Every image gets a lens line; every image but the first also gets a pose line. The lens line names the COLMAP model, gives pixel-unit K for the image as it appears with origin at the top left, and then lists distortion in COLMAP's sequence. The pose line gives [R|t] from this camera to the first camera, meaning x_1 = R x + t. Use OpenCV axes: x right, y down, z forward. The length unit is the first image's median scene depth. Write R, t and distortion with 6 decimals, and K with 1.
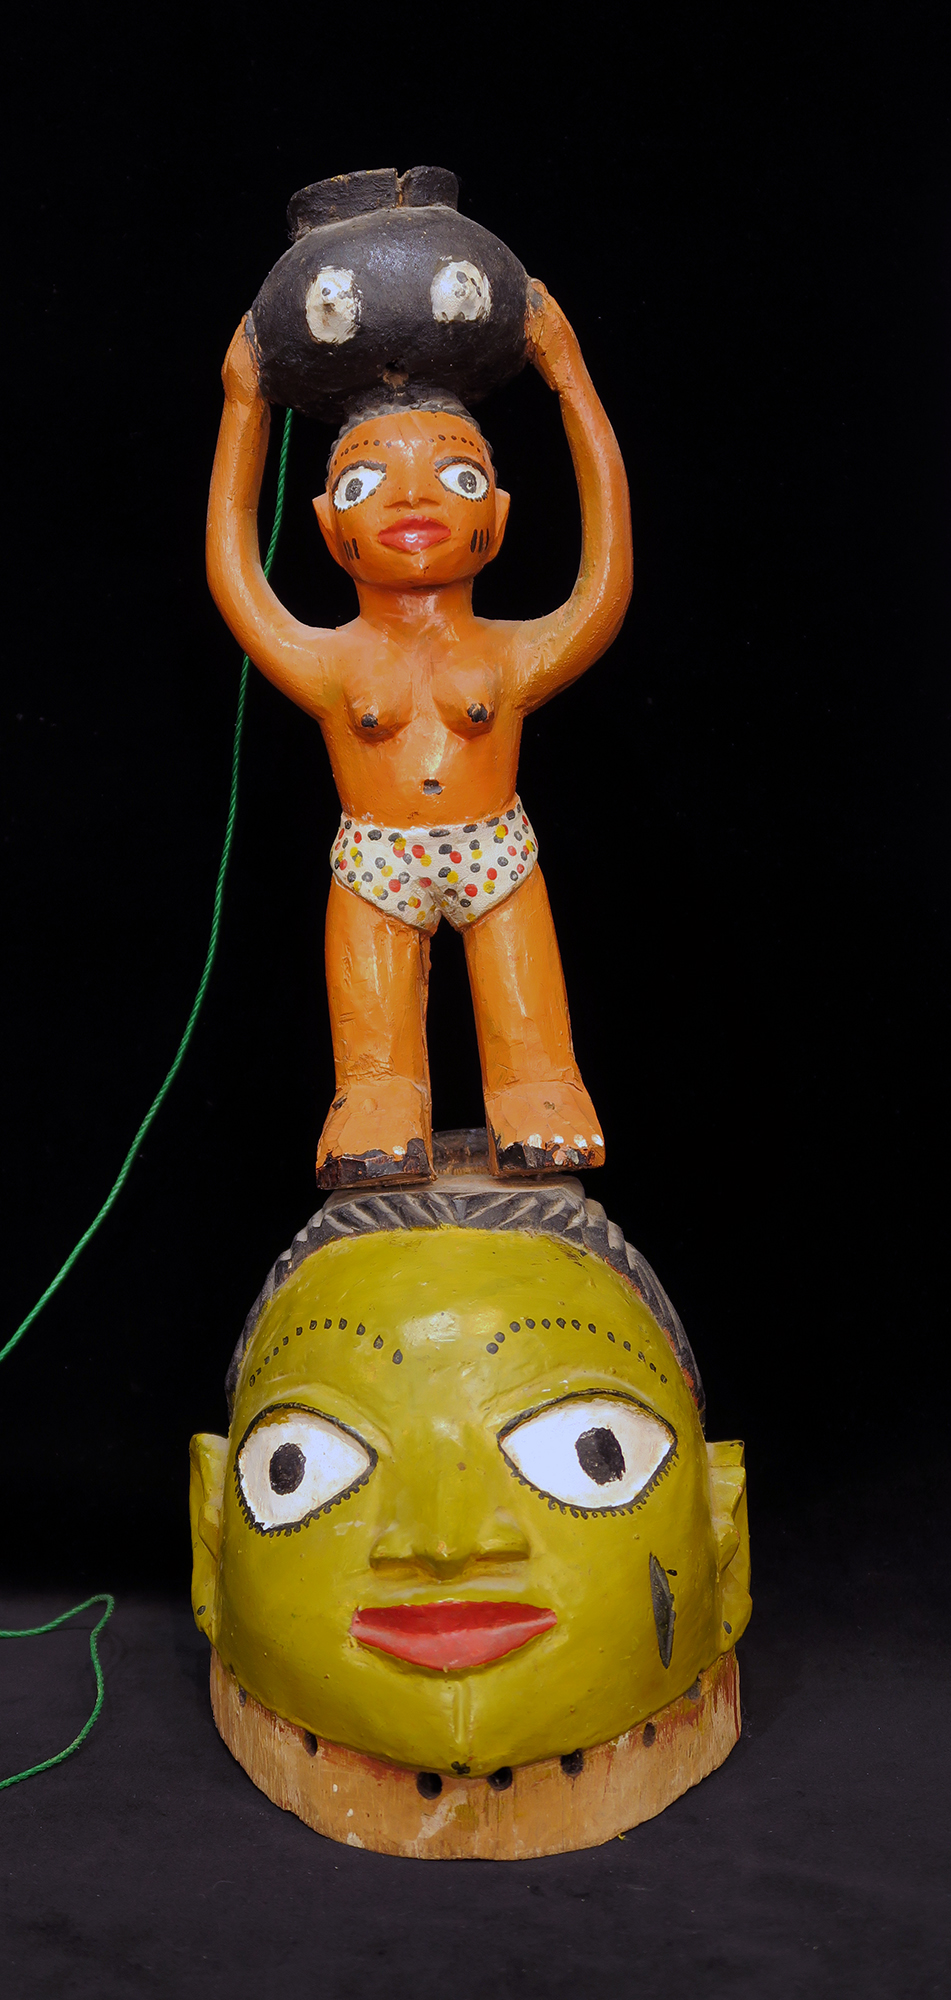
lens RADIAL K [[2995.3, 0, 375.8], [0, 2995.3, 972.2], [0, 0, 1]] dist [0.038148, 0.000000]
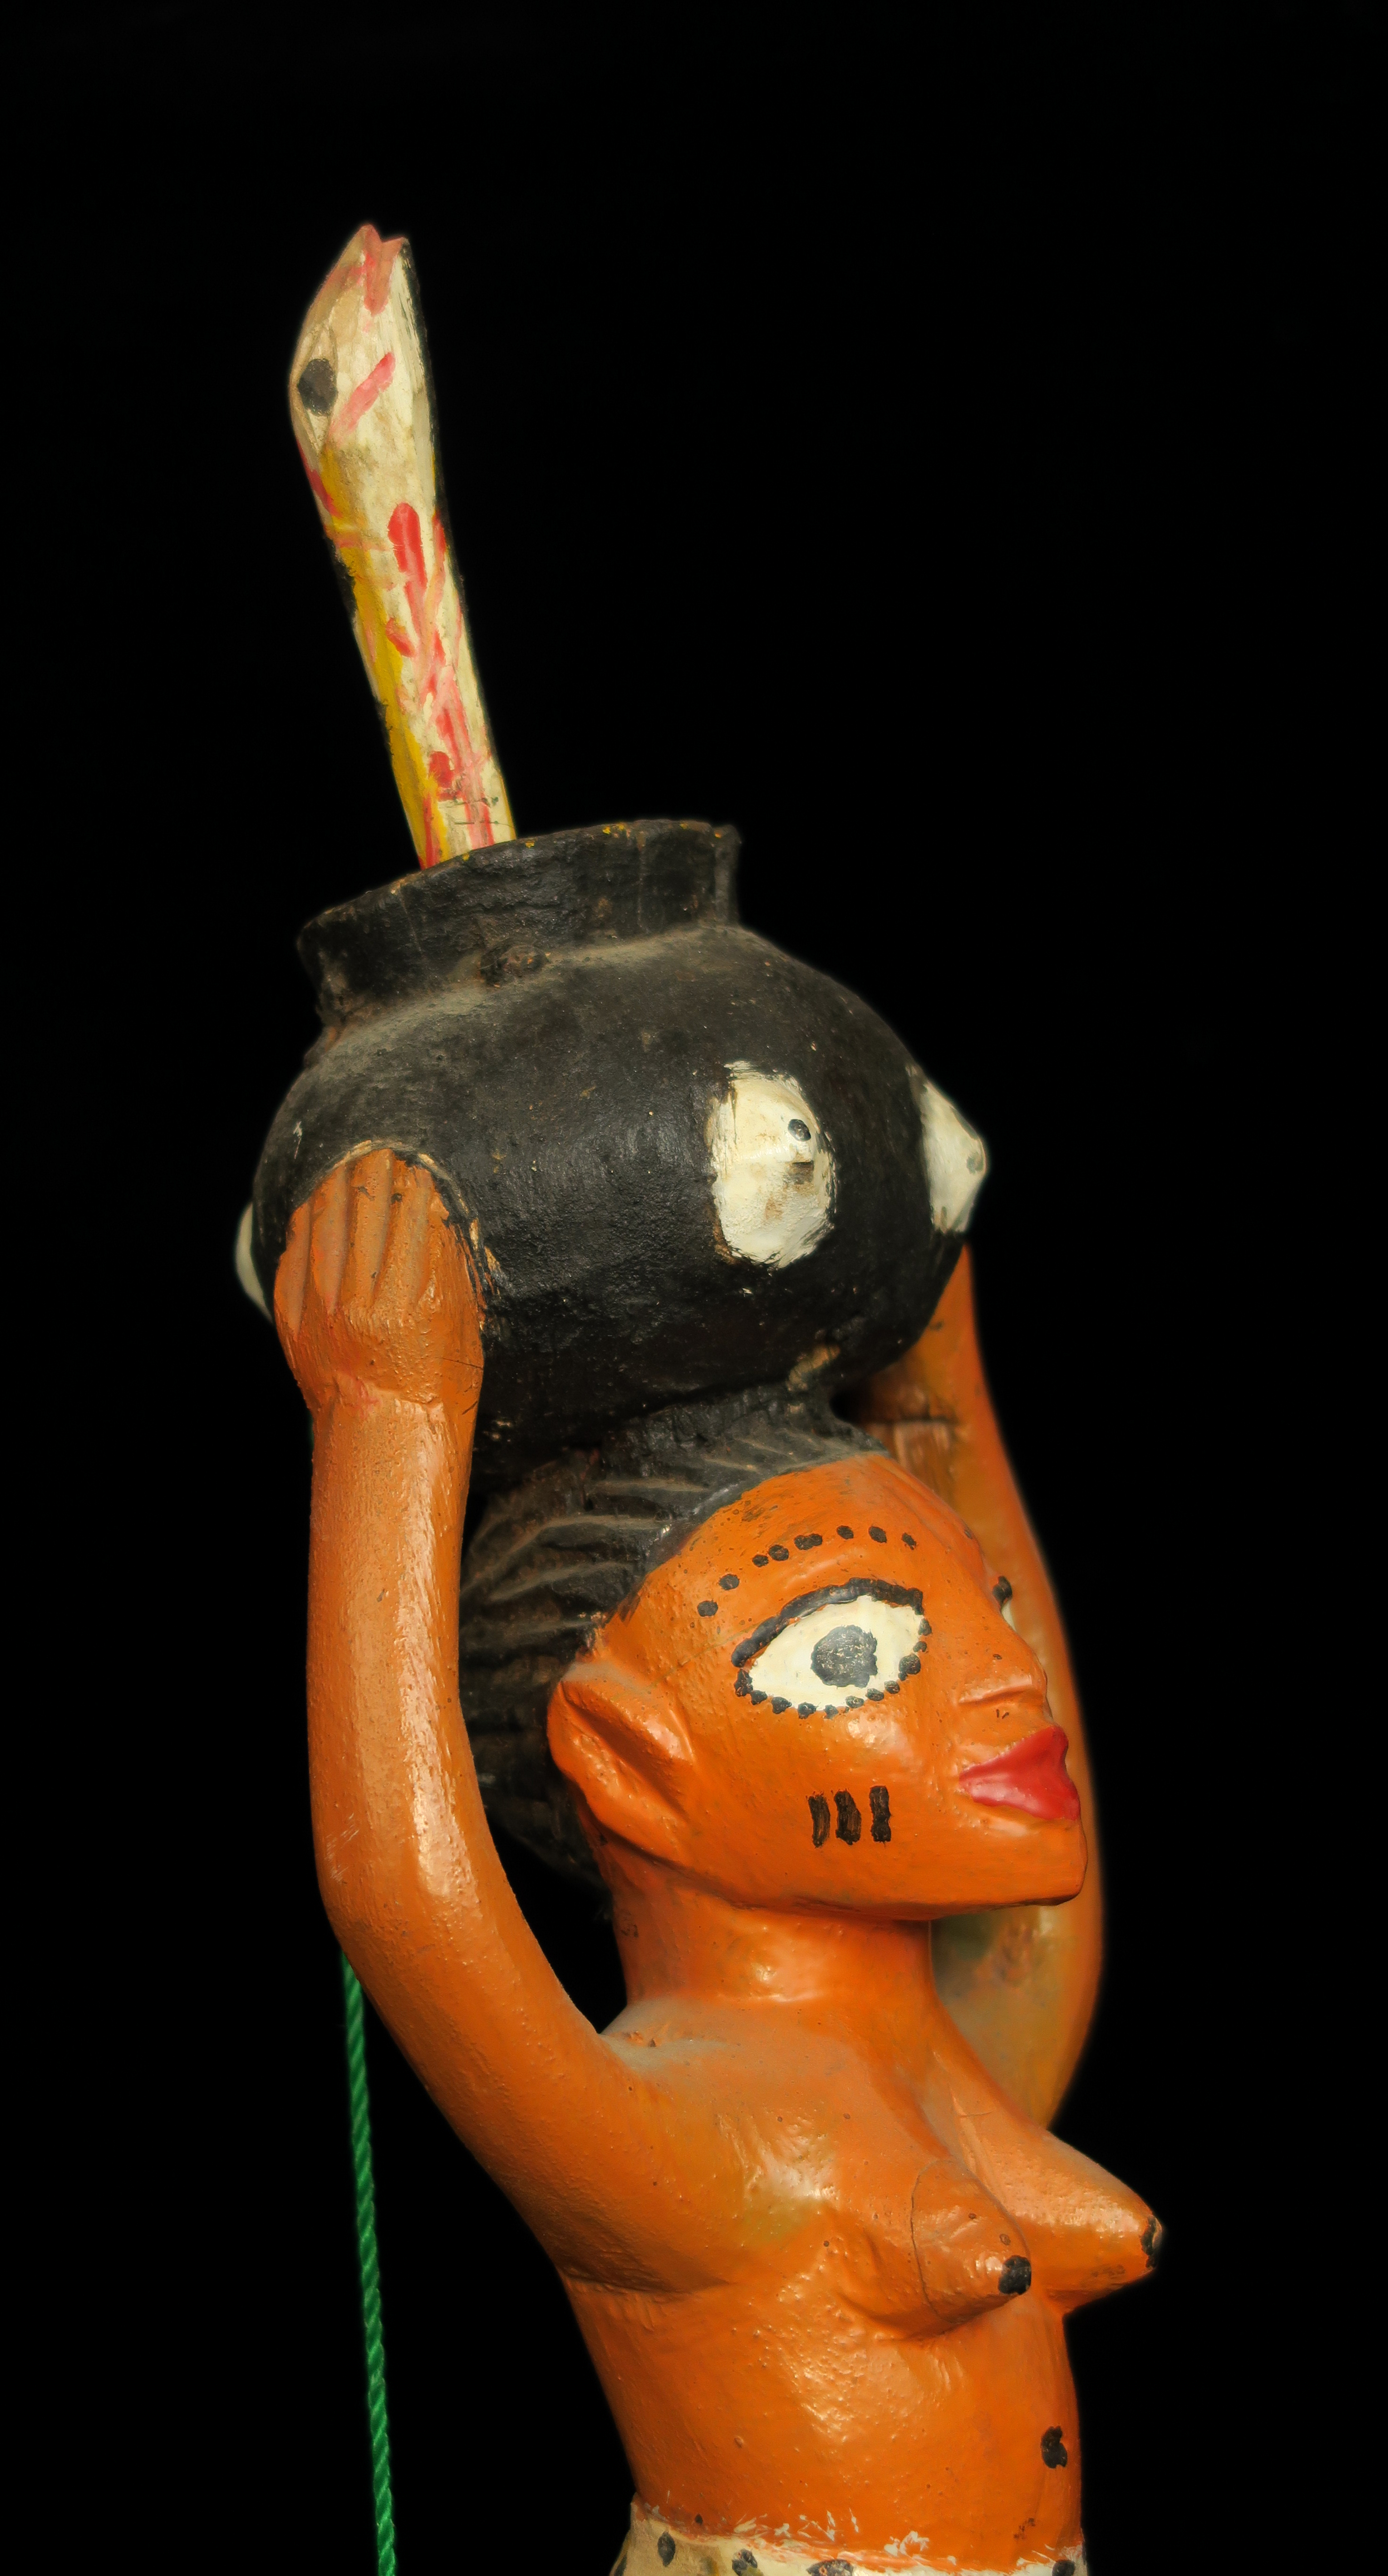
lens RADIAL K [[7596.4, 0, 696.5], [0, 7596.4, 1287.1], [0, 0, 1]] dist [-0.063888, 0.000000]
pose [[0.536473, 0.066229, 0.841315, -0.806875], [0.117857, 0.981267, -0.152399, -0.064850], [-0.835647, 0.180913, 0.518618, 0.520298]]
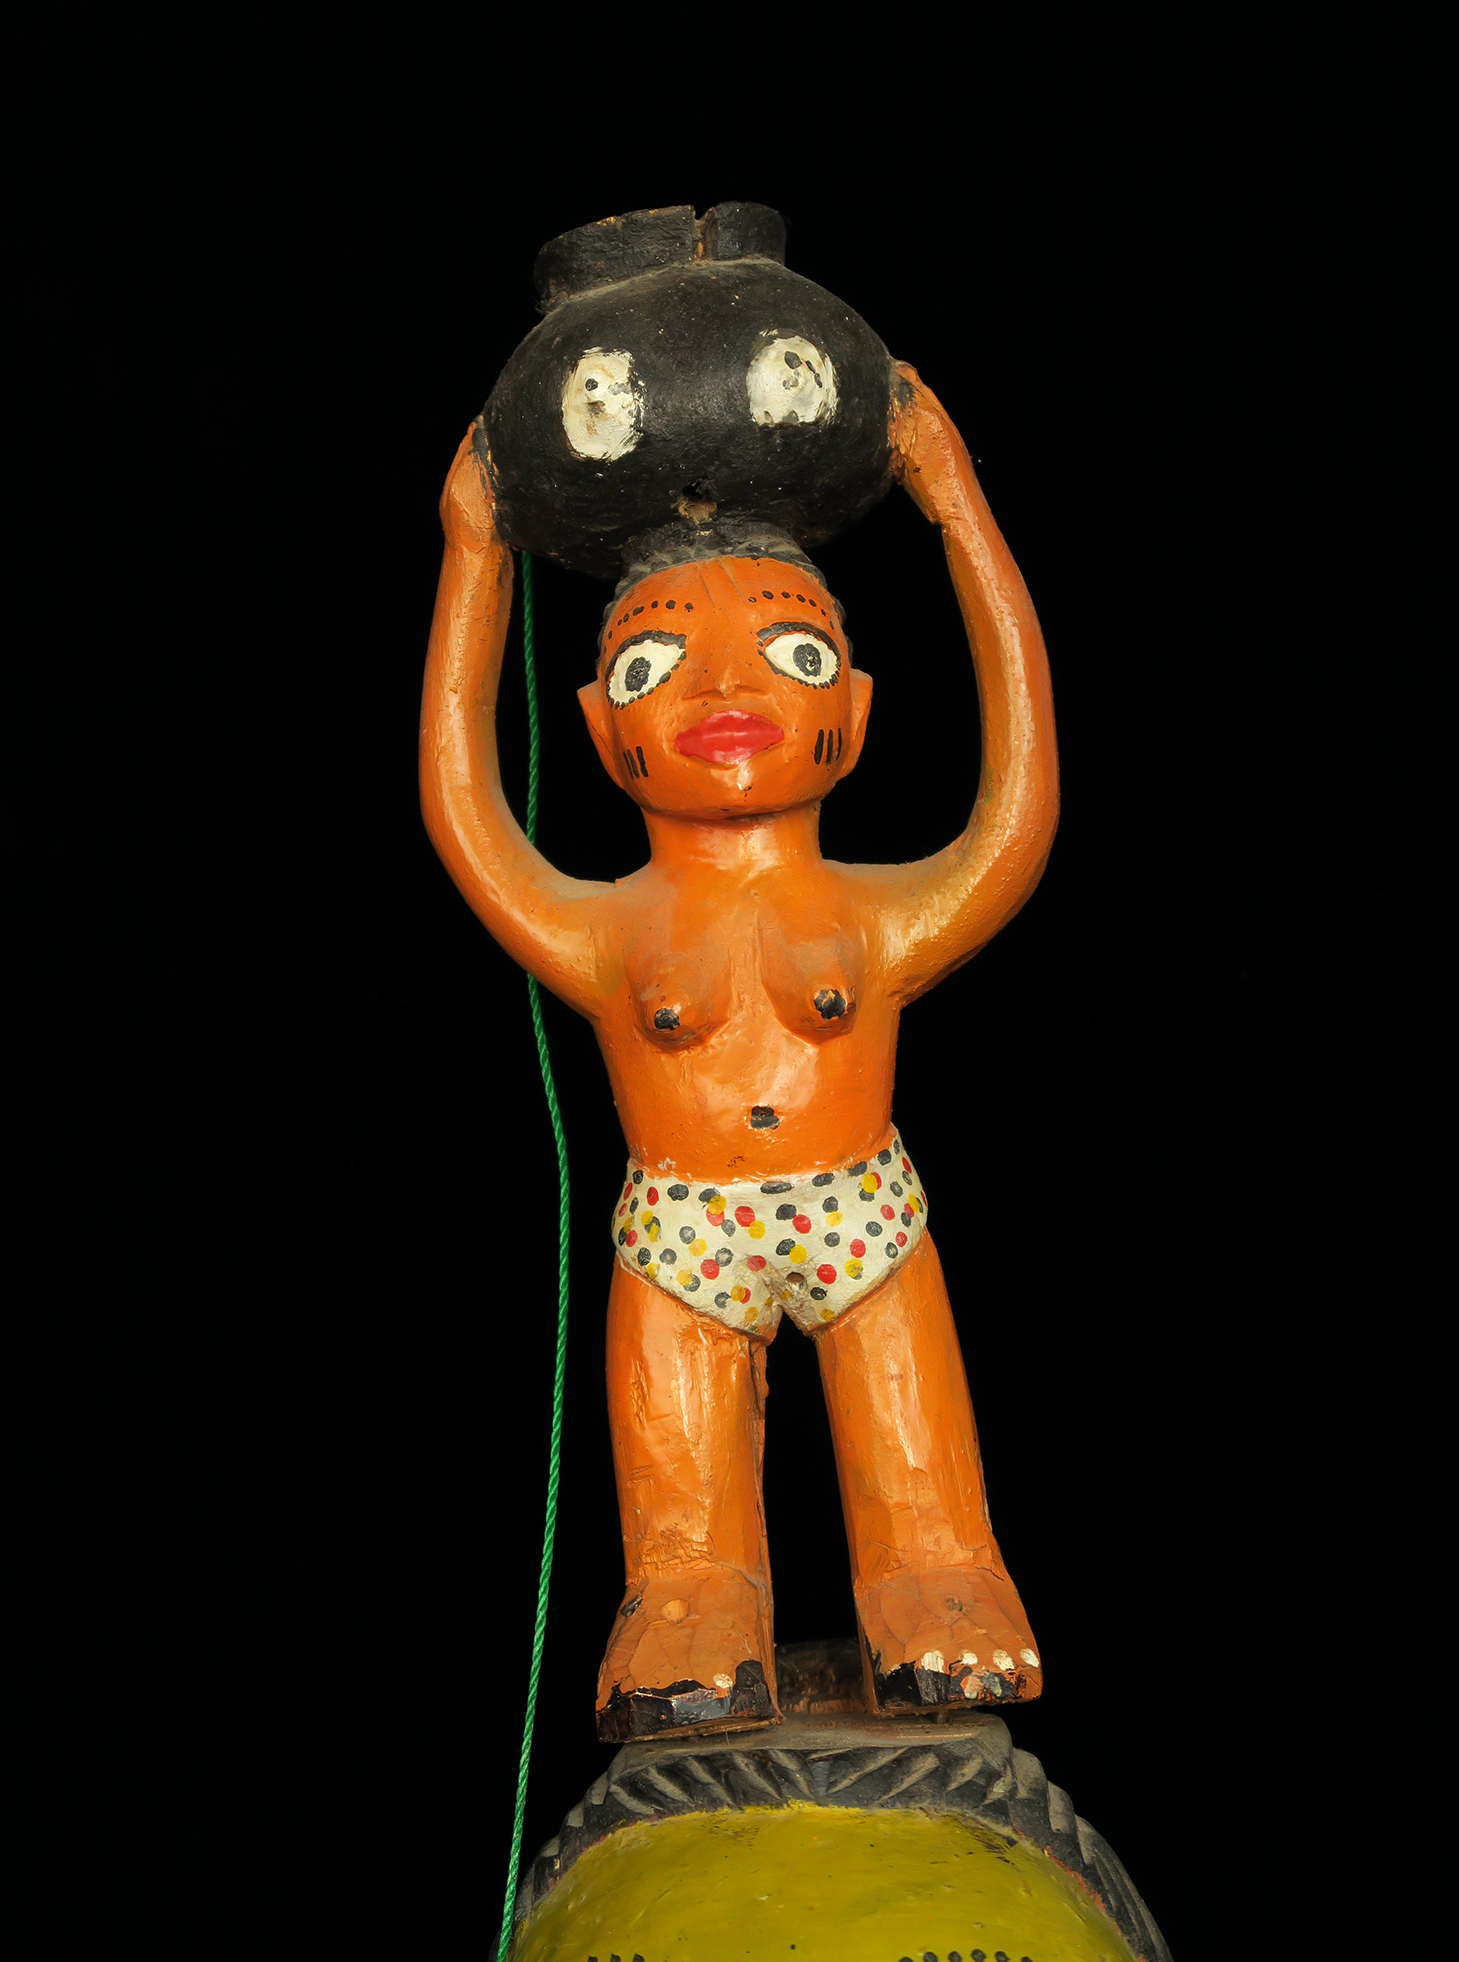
lens RADIAL K [[4018.6, 0, 739.5], [0, 4018.6, 888.7], [0, 0, 1]] dist [0.004117, 0.000000]
pose [[0.999816, -0.018582, 0.004748, 0.010160], [0.018991, 0.993764, -0.109877, -0.014866], [-0.002676, 0.109947, 0.993934, 0.116815]]
